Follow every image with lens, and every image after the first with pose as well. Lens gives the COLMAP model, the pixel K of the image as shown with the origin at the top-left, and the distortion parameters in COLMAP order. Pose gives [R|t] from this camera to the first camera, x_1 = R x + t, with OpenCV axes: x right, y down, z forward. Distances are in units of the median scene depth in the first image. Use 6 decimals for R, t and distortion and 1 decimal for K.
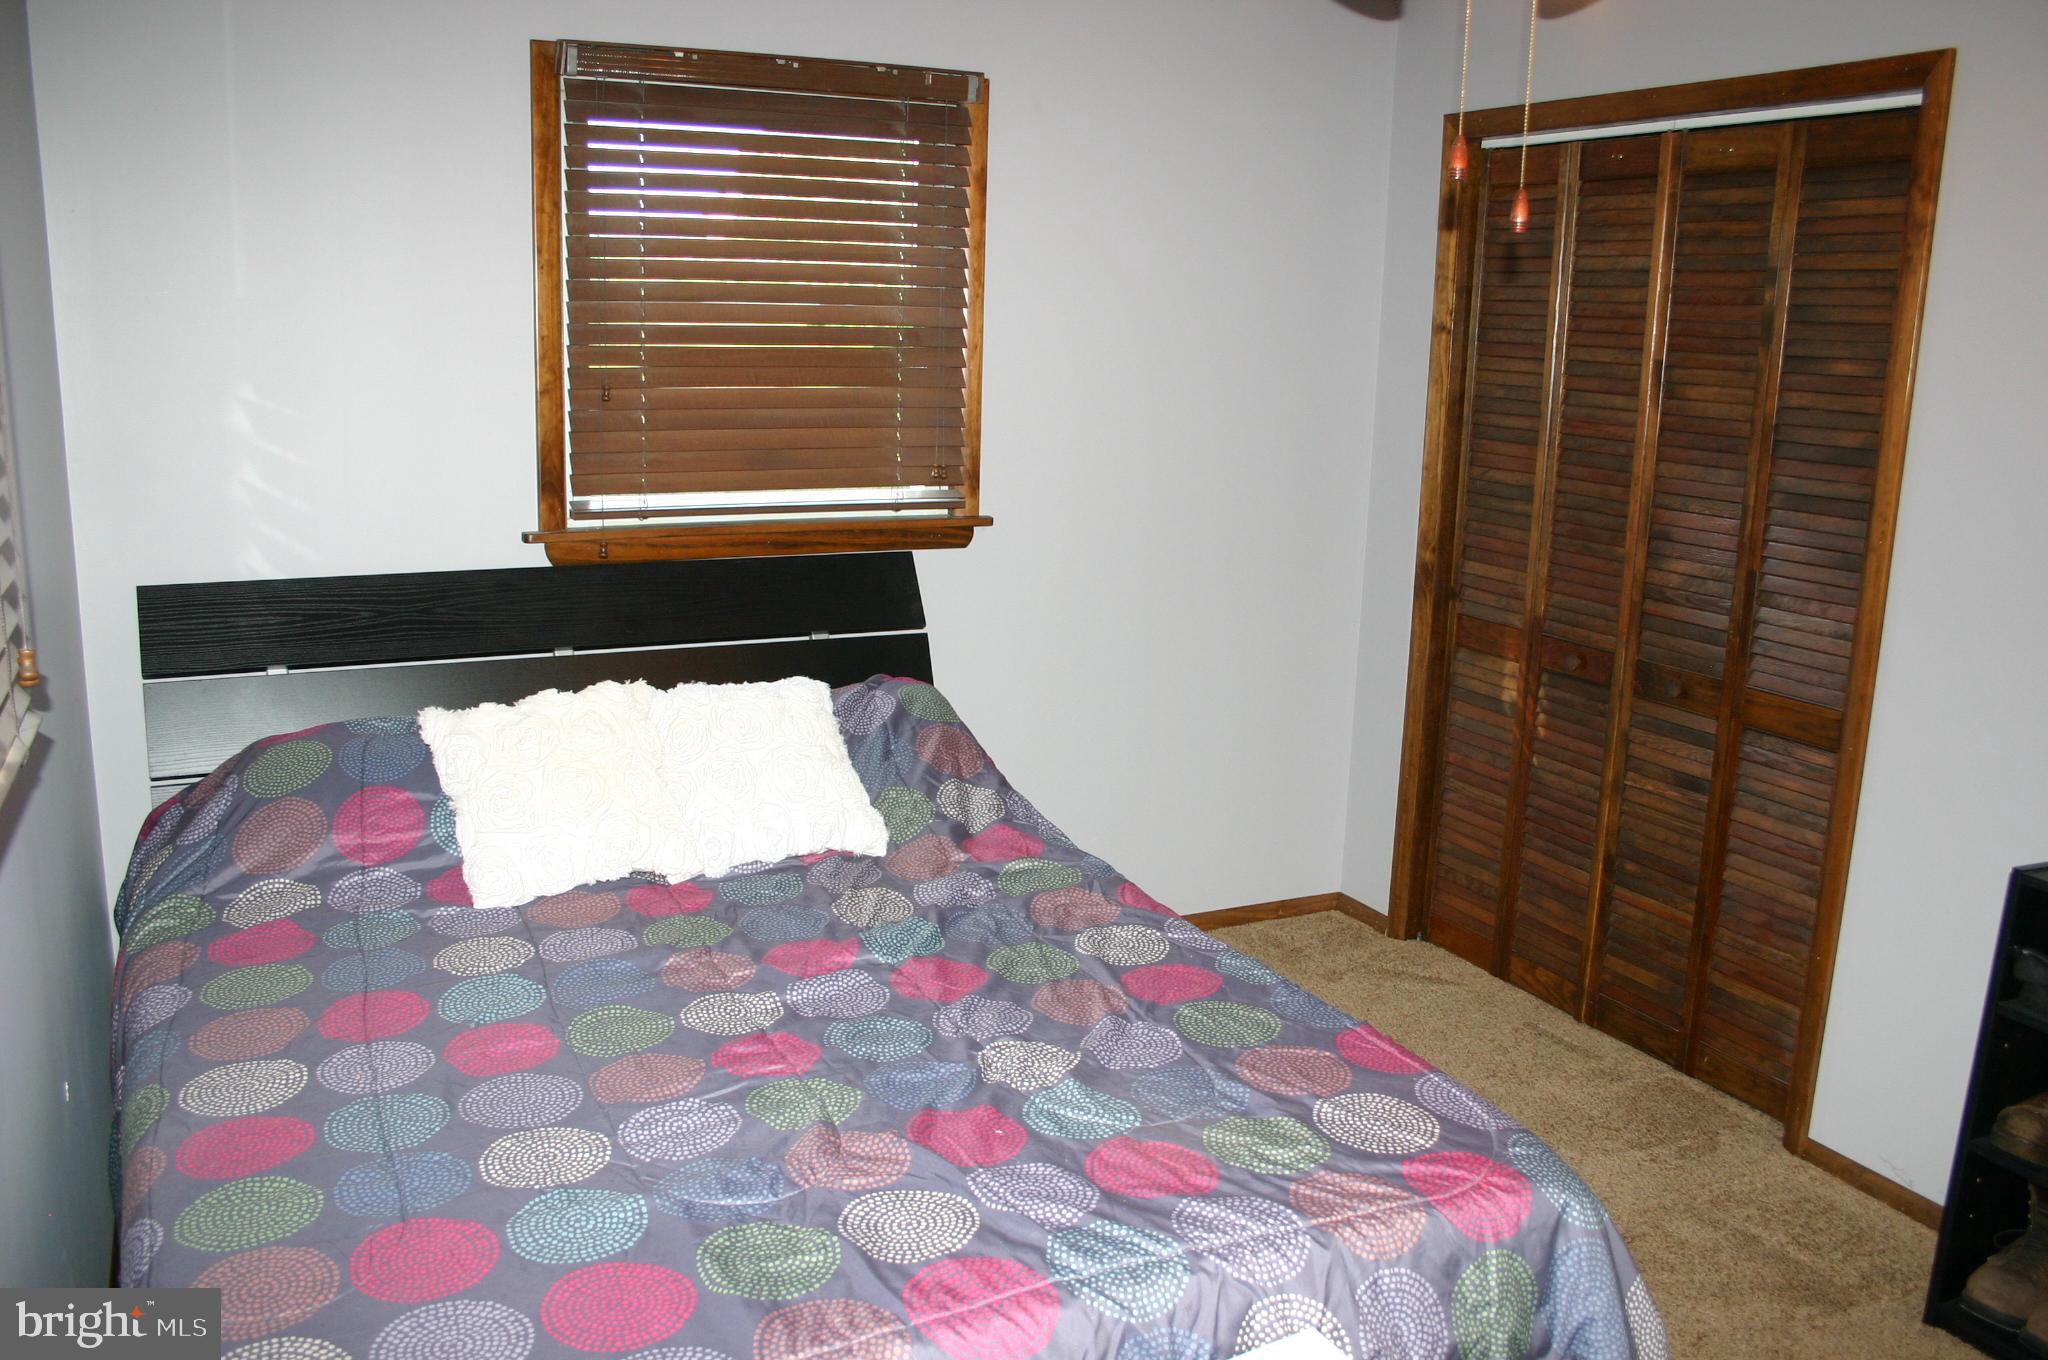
lens RADIAL K [[1720.5, 0, 1024.0], [0, 1720.5, 680.0], [0, 0, 1]] dist [-0.086407, 0.002184]
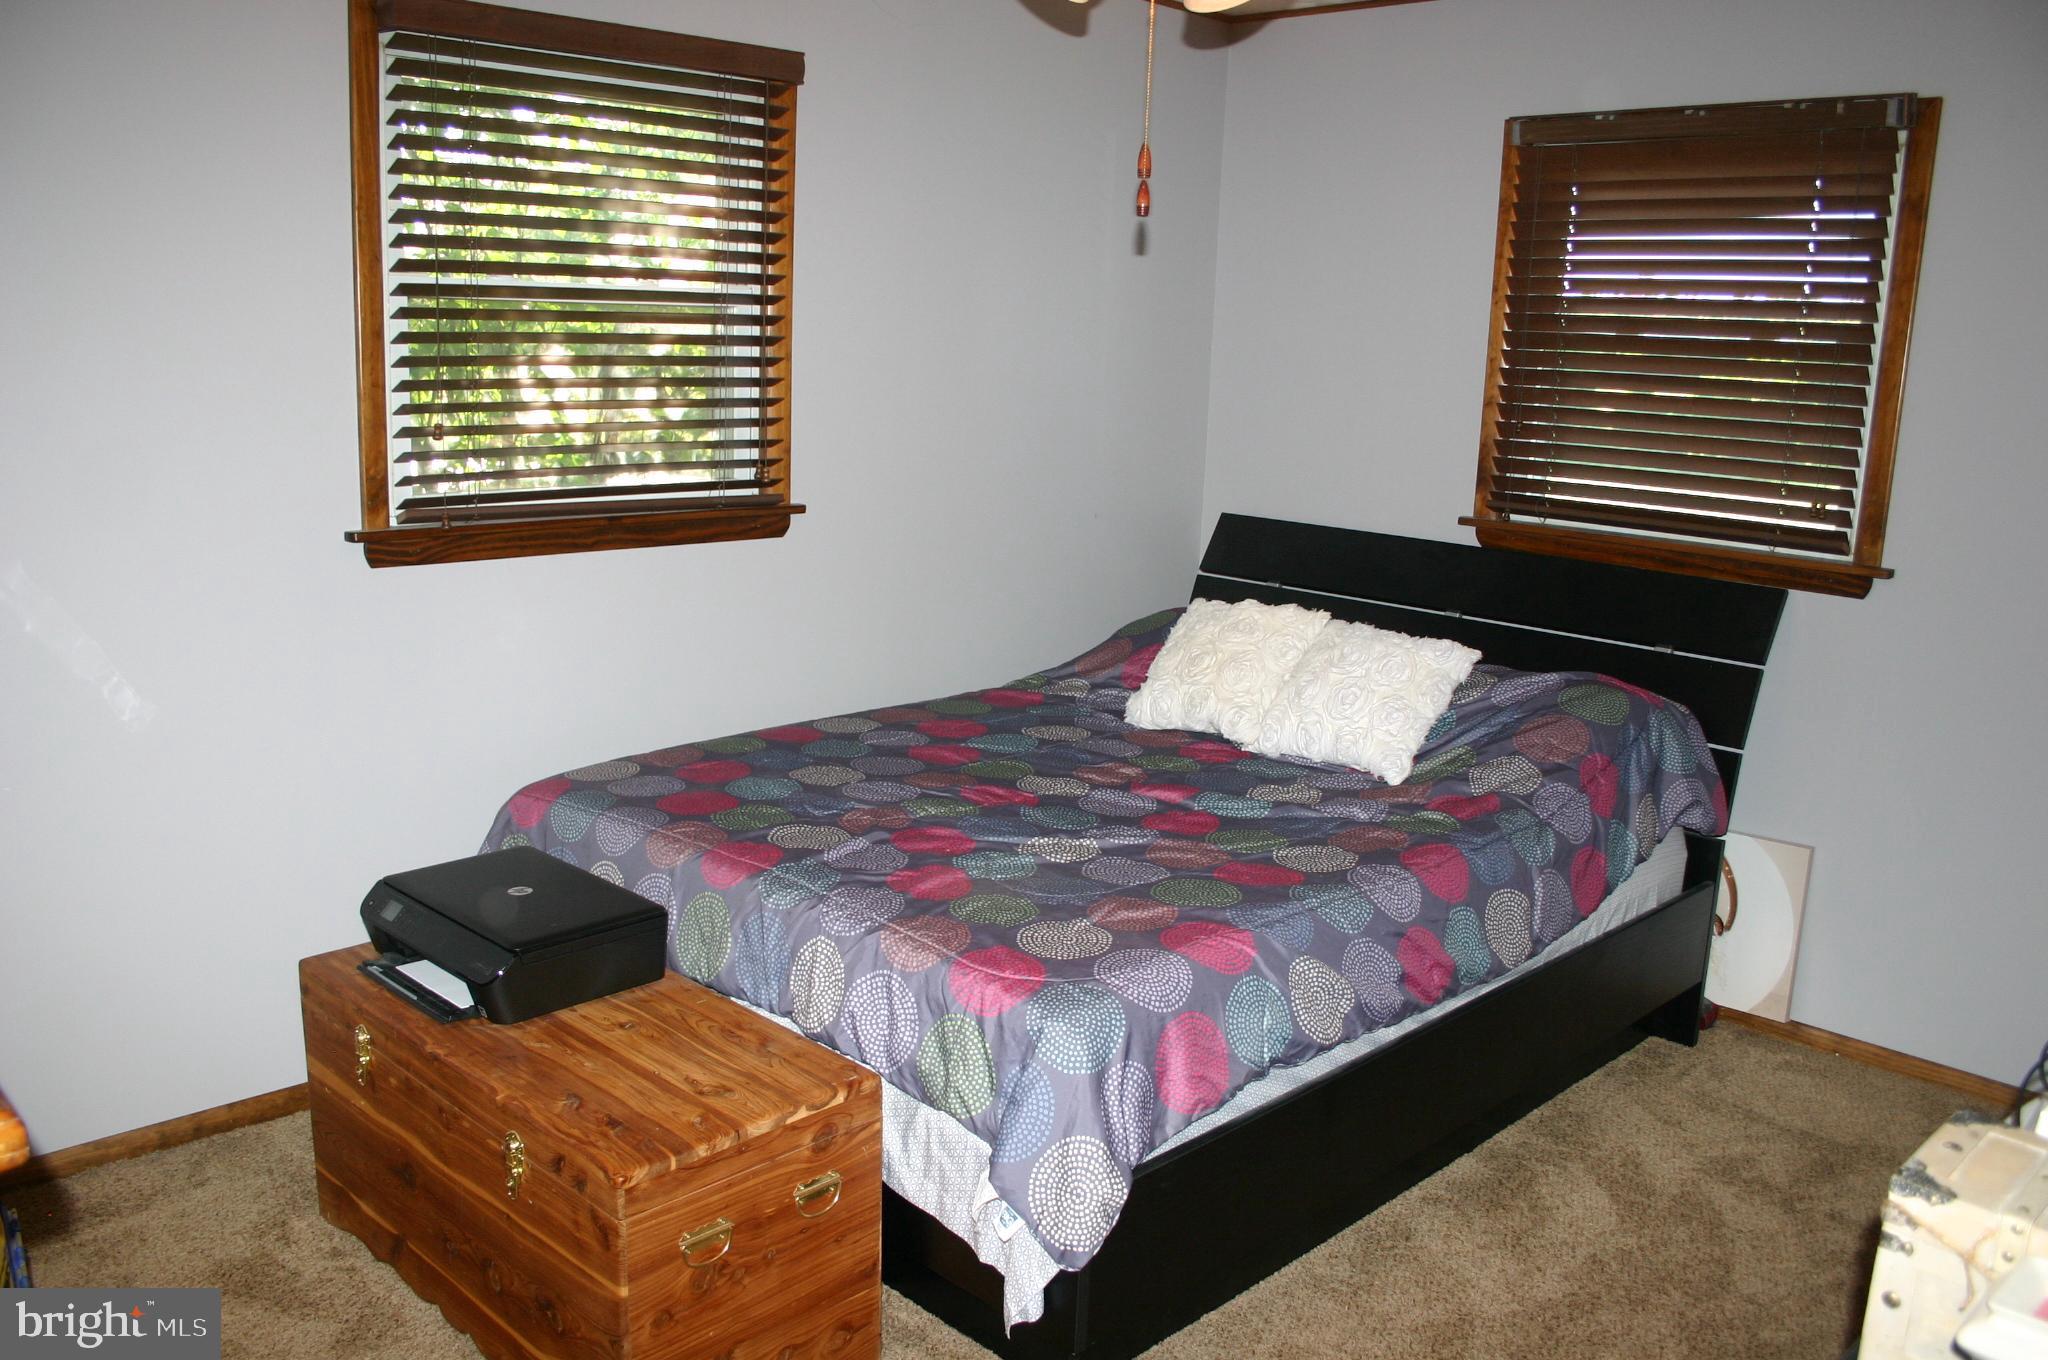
lens RADIAL K [[1694.8, 0, 1024.0], [0, 1694.8, 680.0], [0, 0, 1]] dist [-0.003613, 0.001876]
pose [[0.328866, 0.188272, -0.925419, 0.812191], [-0.228454, 0.966681, 0.115481, -0.042345], [0.916327, 0.173438, 0.360920, 0.291985]]
